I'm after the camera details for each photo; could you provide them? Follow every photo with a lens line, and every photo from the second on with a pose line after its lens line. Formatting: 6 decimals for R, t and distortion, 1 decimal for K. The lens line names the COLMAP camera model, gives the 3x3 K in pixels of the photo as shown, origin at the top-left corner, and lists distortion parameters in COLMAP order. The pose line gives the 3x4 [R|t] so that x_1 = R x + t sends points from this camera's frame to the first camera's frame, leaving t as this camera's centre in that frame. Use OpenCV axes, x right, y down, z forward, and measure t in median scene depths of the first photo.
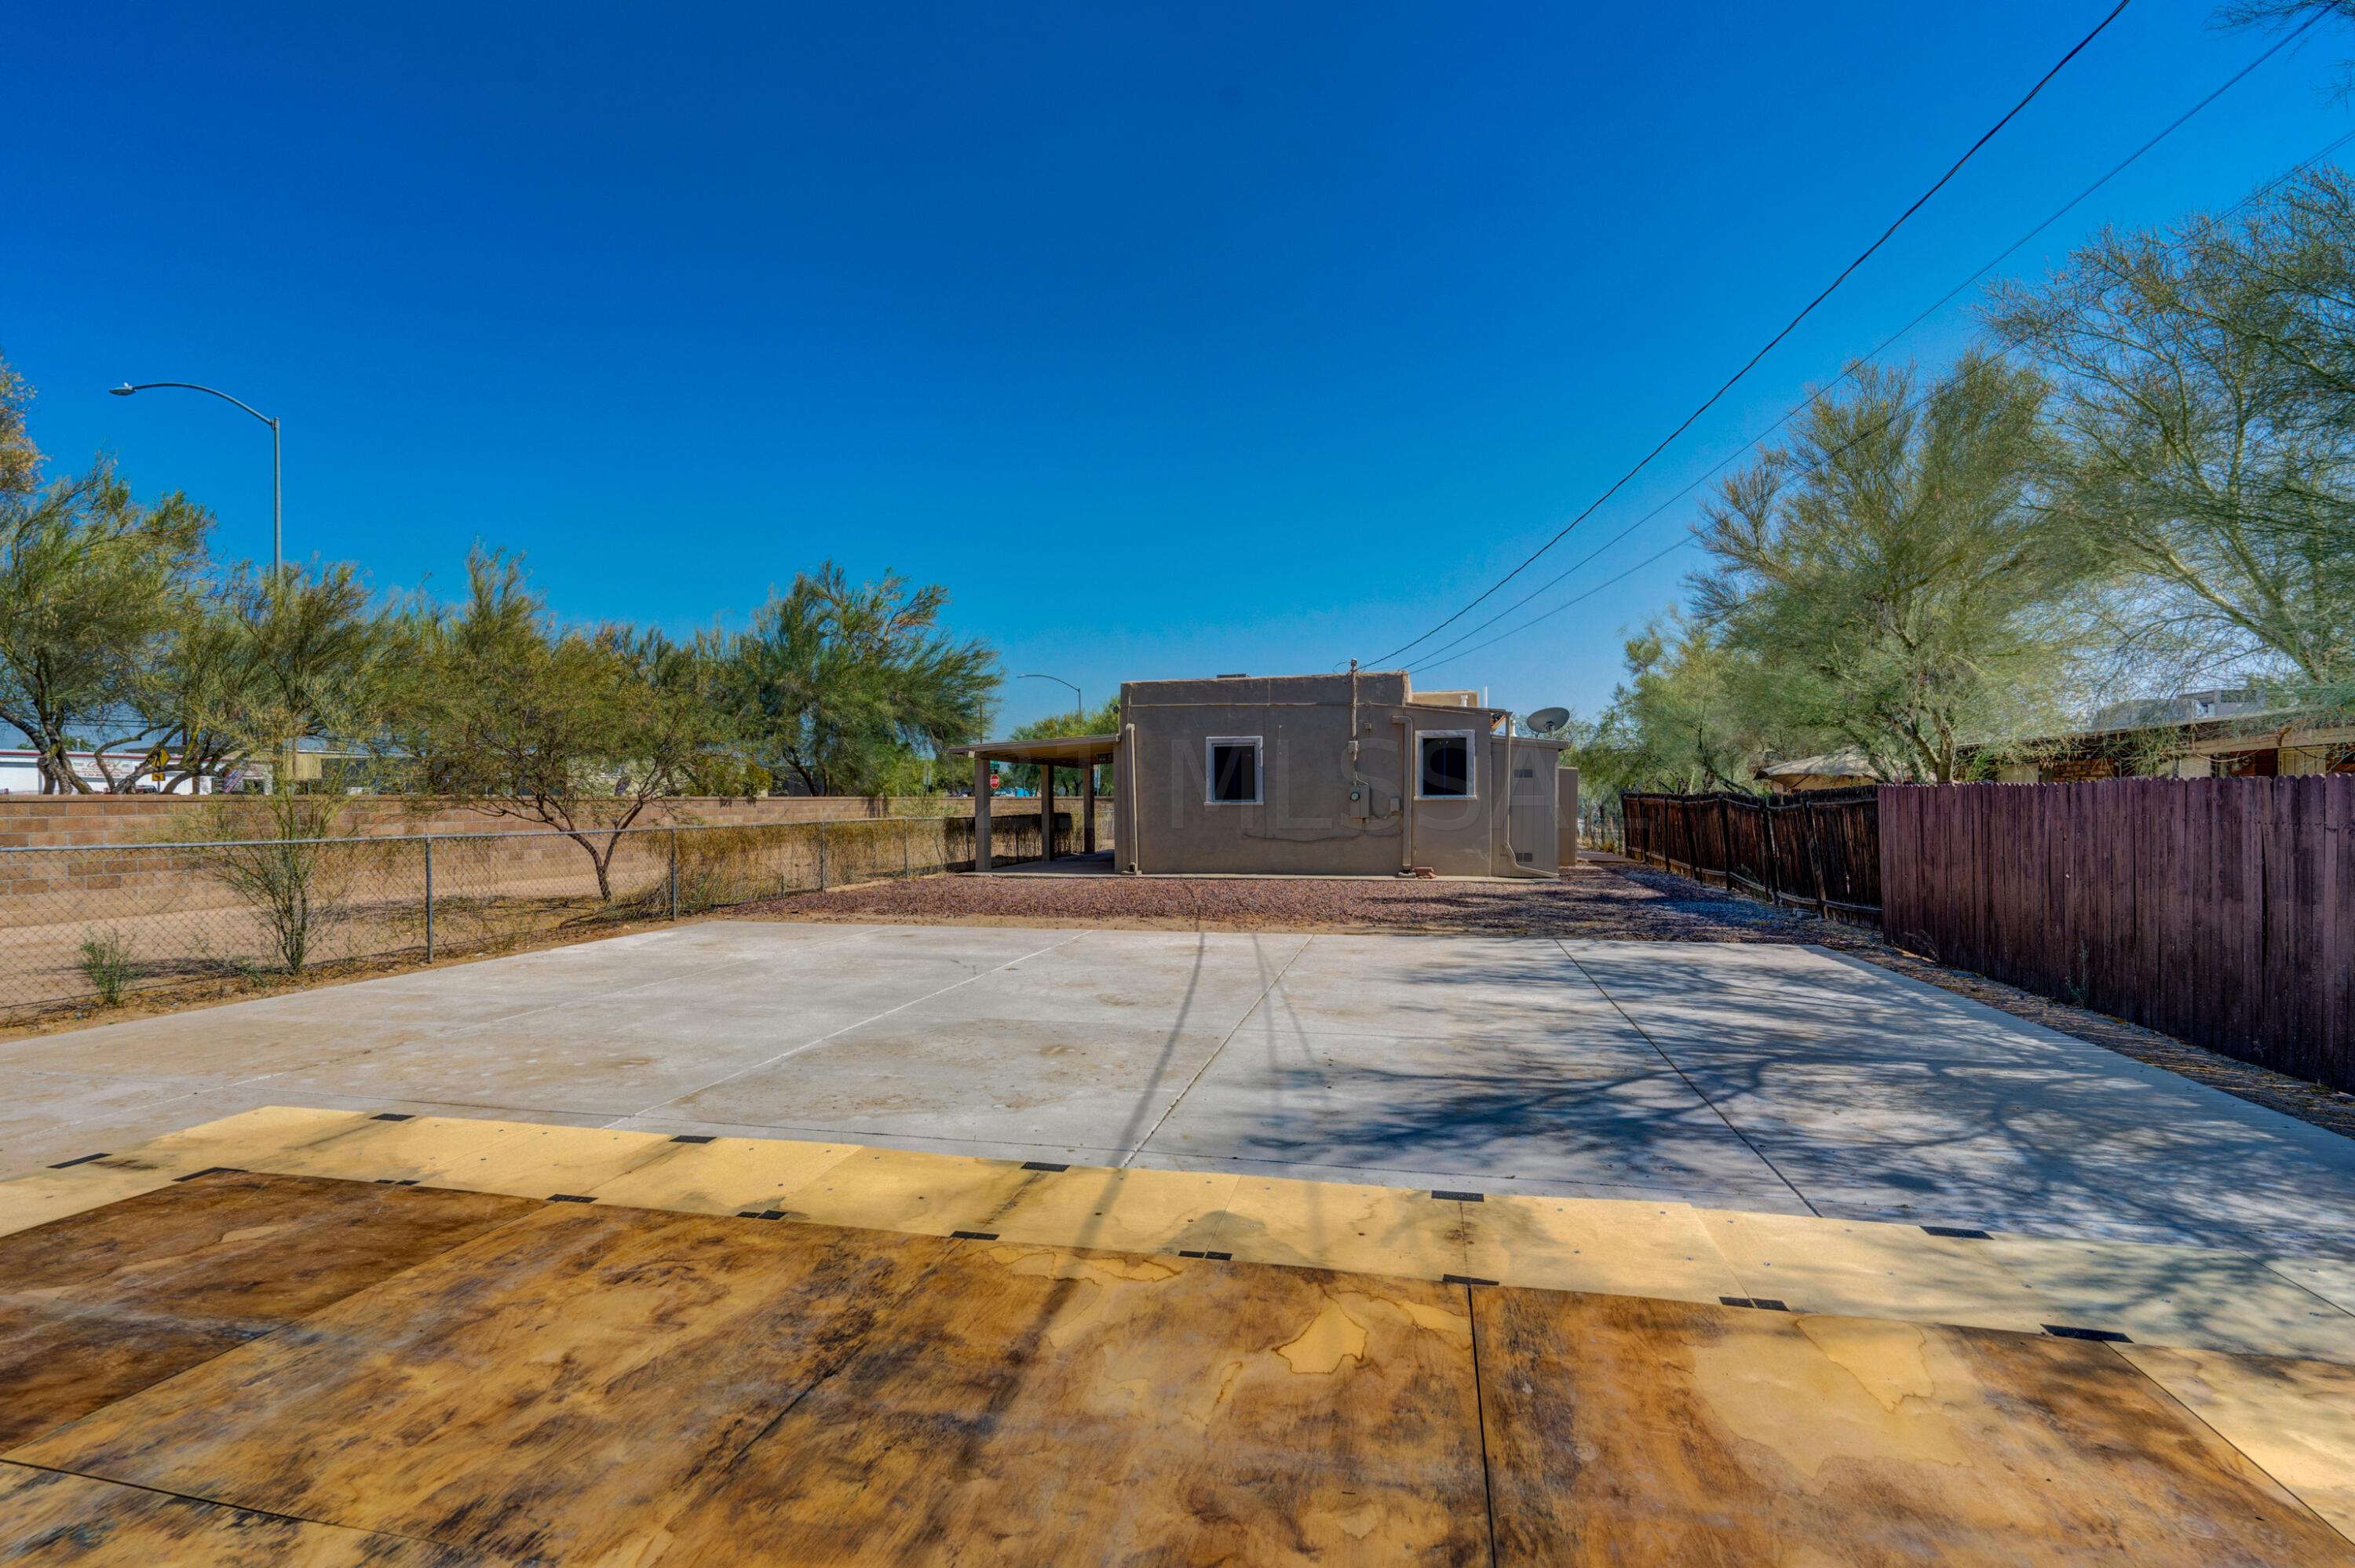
lens RADIAL K [[1102.3, 0, 1199.1], [0, 1102.3, 795.7], [0, 0, 1]] dist [-0.004685, 0.002596]
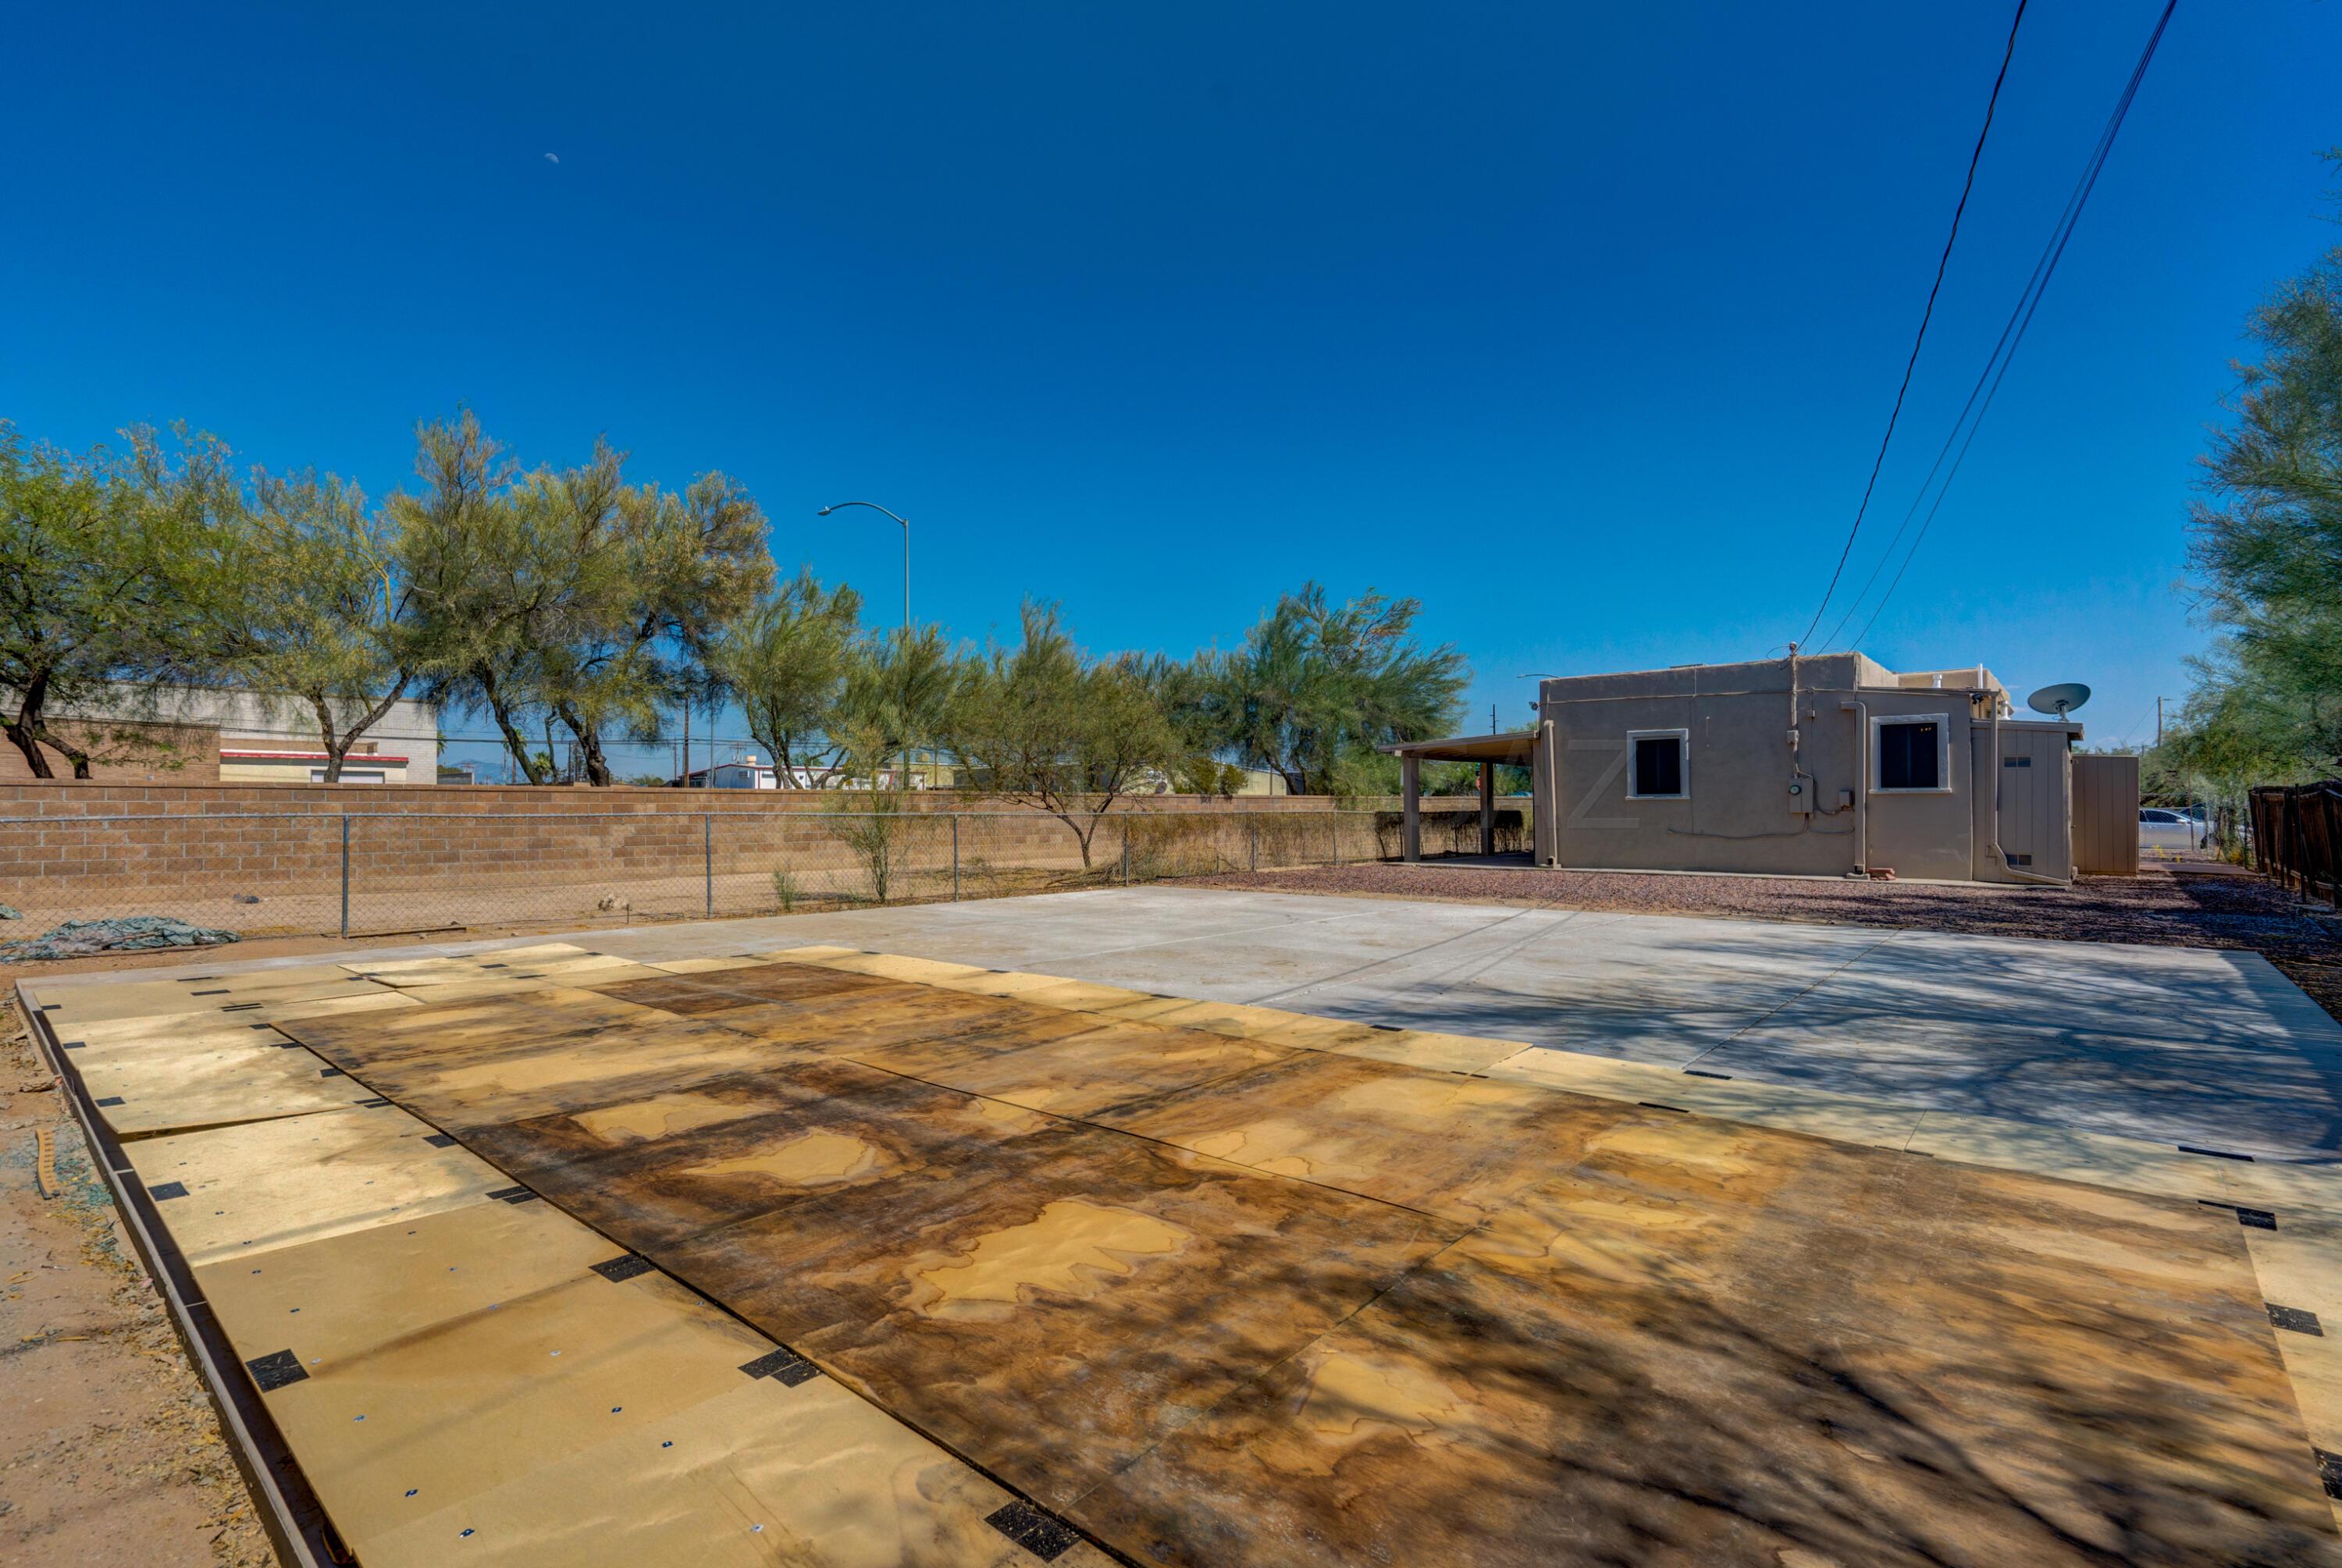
lens RADIAL K [[1096.3, 0, 1167.9], [0, 1096.3, 792.5], [0, 0, 1]] dist [-0.004685, 0.002596]
pose [[0.885448, -0.002909, -0.464729, 0.101876], [-0.000056, 0.999980, -0.006365, 0.008532], [0.464739, 0.005662, 0.885430, -0.068927]]
